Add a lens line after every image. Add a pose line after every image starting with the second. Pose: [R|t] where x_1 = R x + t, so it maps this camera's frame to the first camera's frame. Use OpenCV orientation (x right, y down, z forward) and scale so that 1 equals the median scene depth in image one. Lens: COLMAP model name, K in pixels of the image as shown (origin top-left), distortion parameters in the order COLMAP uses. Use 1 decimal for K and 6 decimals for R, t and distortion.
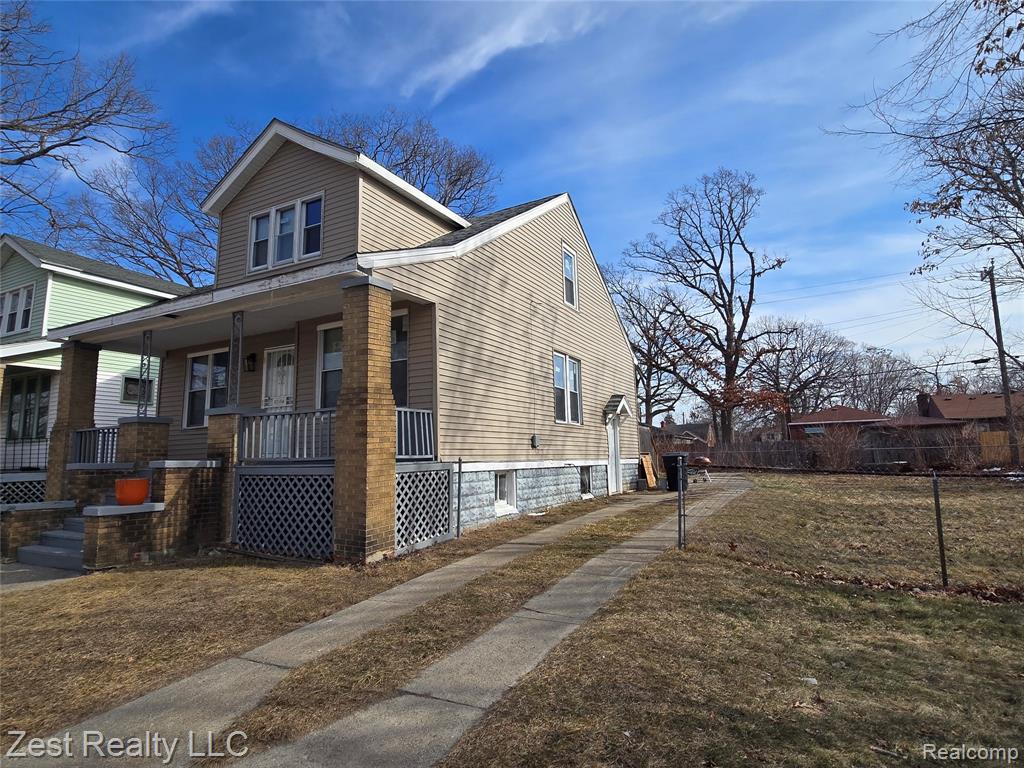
lens RADIAL K [[566.2, 0, 516.2], [0, 566.2, 375.4], [0, 0, 1]] dist [-0.001601, -0.001346]
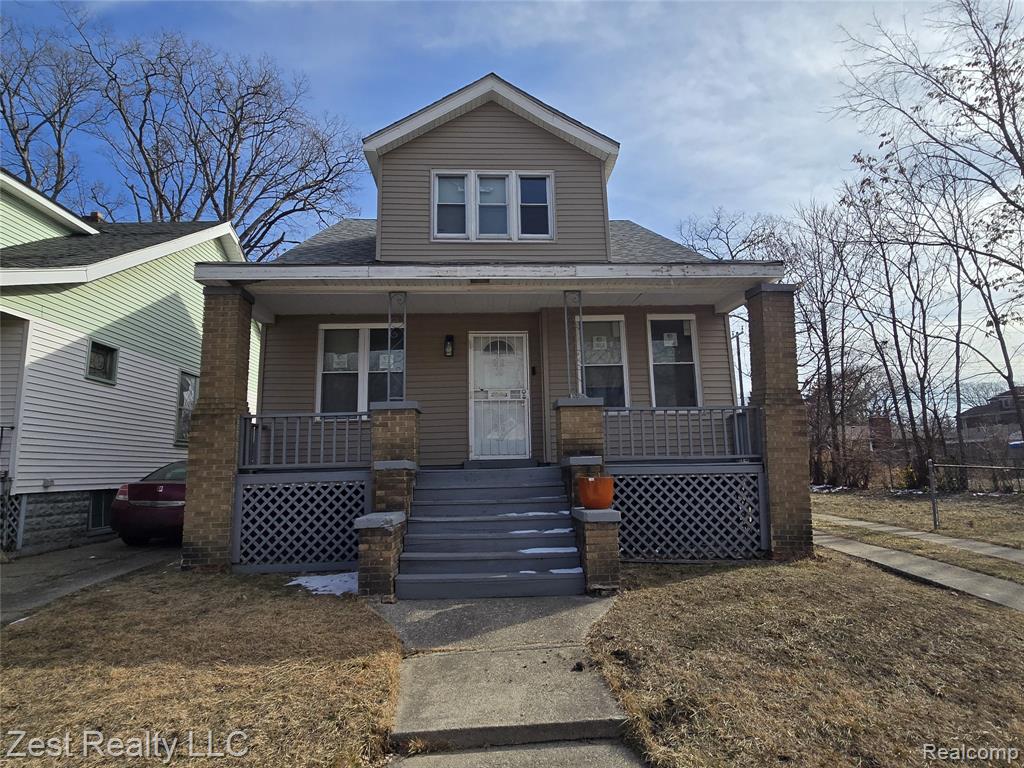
lens RADIAL K [[566.2, 0, 516.2], [0, 566.2, 375.4], [0, 0, 1]] dist [-0.001601, -0.001346]
pose [[0.861437, 0.088472, 0.500100, -1.007660], [-0.072989, 0.996054, -0.050485, 0.070821], [-0.502593, 0.006988, 0.864495, 0.284640]]
